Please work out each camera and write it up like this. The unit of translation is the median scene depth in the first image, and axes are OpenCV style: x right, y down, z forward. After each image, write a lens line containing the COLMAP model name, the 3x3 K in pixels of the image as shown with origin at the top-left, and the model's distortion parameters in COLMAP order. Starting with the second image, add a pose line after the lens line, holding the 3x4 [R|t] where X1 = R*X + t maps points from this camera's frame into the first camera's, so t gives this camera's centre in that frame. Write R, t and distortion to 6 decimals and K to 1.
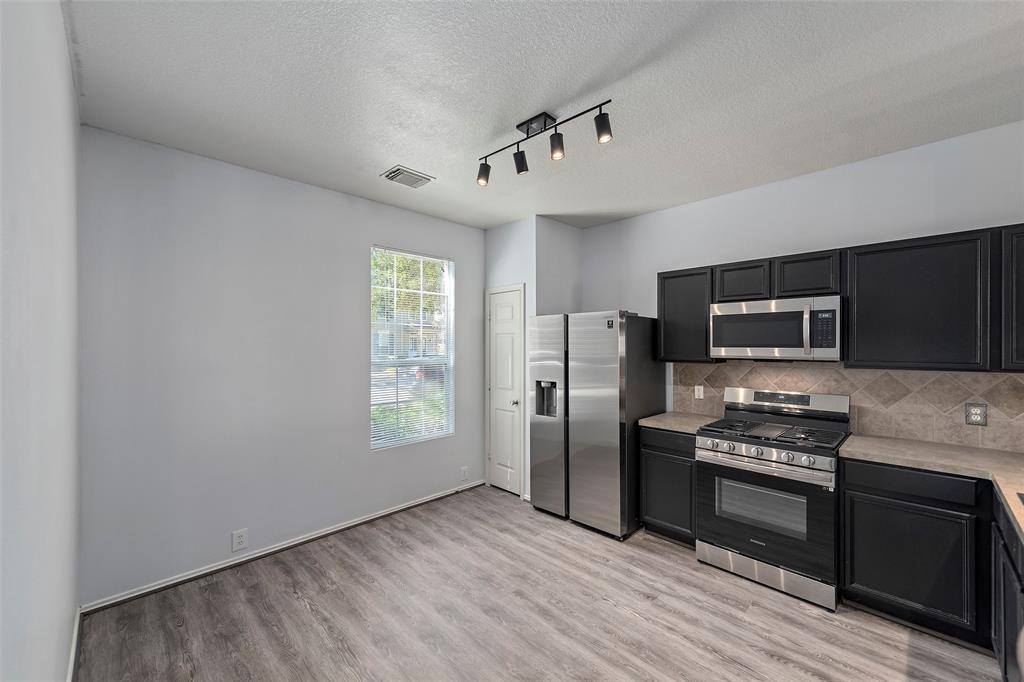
lens RADIAL K [[405.2, 0, 509.1], [0, 405.2, 344.8], [0, 0, 1]] dist [0.003963, -0.000511]
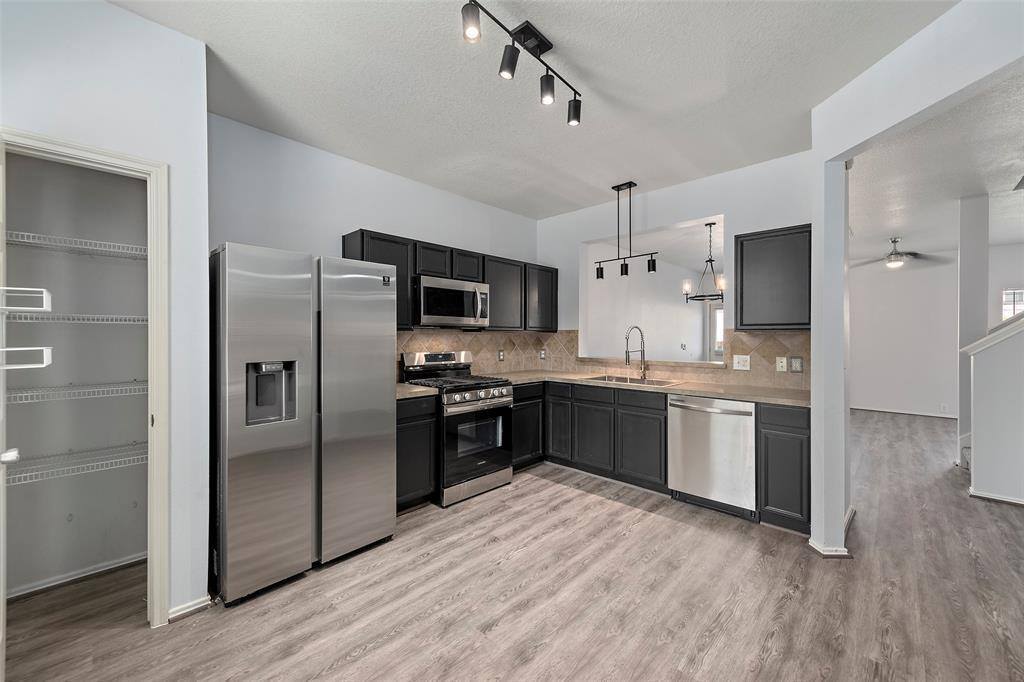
lens RADIAL K [[405.2, 0, 508.7], [0, 405.2, 337.4], [0, 0, 1]] dist [0.003963, -0.000511]
pose [[-0.046988, -0.004018, 0.998887, -0.697653], [-0.005392, 0.999978, 0.003769, 0.071025], [-0.998881, -0.005209, -0.047009, 0.960746]]
